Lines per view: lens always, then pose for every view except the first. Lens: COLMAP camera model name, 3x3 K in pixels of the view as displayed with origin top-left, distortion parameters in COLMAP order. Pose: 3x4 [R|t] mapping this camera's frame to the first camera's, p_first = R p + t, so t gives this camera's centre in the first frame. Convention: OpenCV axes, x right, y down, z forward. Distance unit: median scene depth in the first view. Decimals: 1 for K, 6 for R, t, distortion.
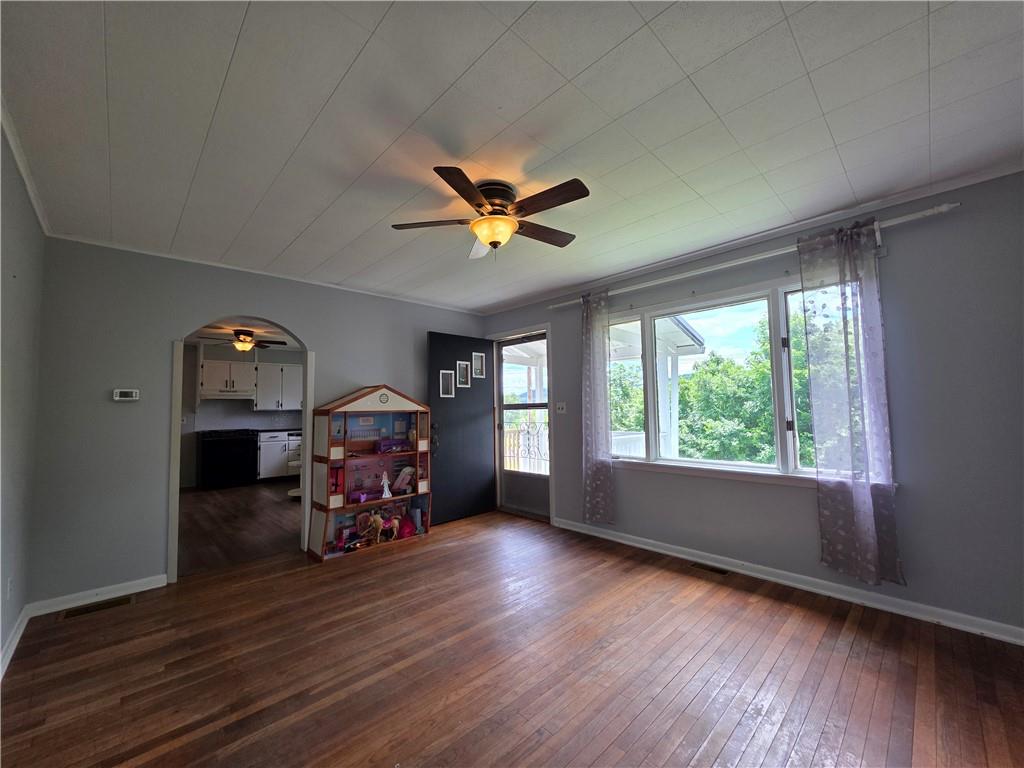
lens RADIAL K [[409.8, 0, 512.7], [0, 409.8, 384.0], [0, 0, 1]] dist [0.000623, -0.000078]
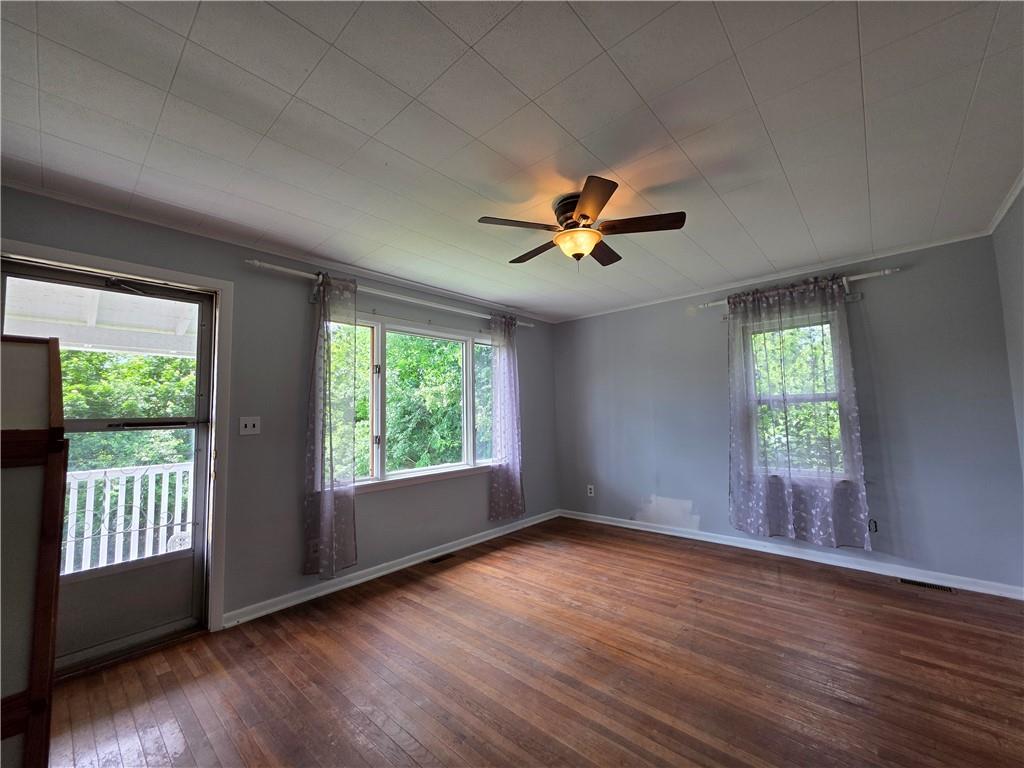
lens RADIAL K [[409.8, 0, 512.7], [0, 409.8, 384.0], [0, 0, 1]] dist [0.000623, -0.000078]
pose [[-0.074314, 0.089543, 0.993207, -0.785613], [-0.038136, 0.994977, -0.092556, 0.056188], [-0.996505, -0.044755, -0.070526, 0.948328]]
